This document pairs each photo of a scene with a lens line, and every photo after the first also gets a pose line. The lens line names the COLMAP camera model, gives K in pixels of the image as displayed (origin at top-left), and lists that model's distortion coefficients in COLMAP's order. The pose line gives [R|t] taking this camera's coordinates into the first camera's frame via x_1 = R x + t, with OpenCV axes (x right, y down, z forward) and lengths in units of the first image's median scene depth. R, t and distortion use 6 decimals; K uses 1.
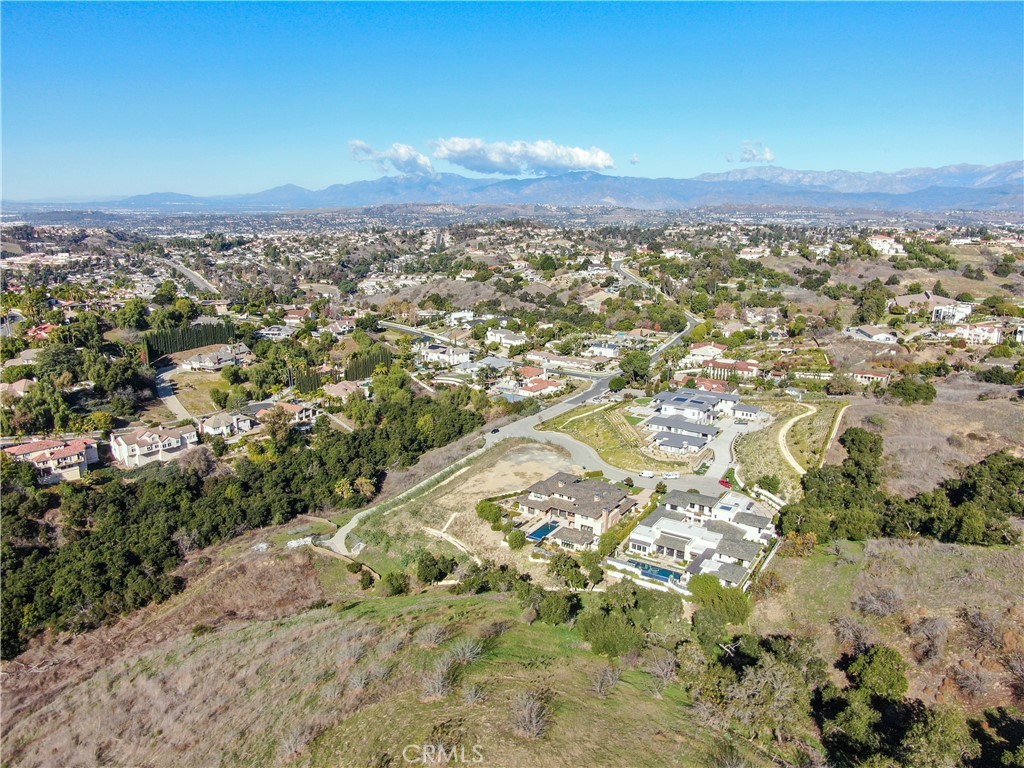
lens RADIAL K [[736.0, 0, 511.5], [0, 736.0, 383.6], [0, 0, 1]] dist [-0.019379, 0.002623]
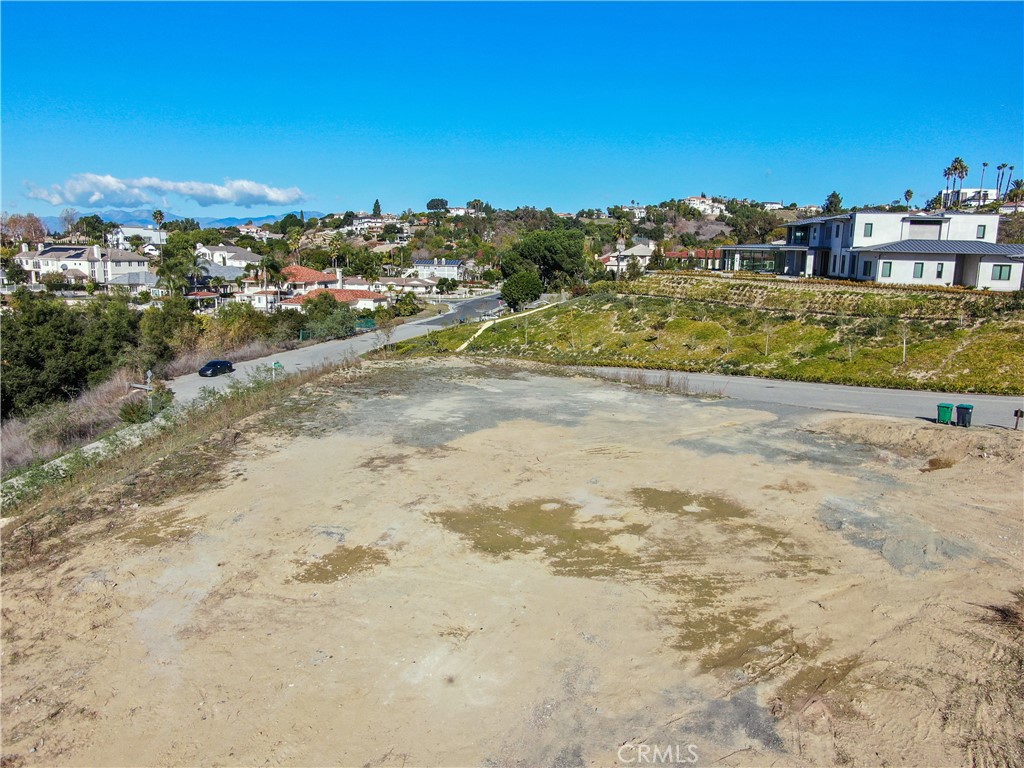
lens RADIAL K [[736.0, 0, 512.7], [0, 736.0, 384.7], [0, 0, 1]] dist [-0.019379, 0.002623]
pose [[0.935361, -0.058086, 0.348893, -0.011494], [0.077049, 0.996196, -0.040710, 0.064760], [-0.345201, 0.064960, 0.936278, 0.541223]]
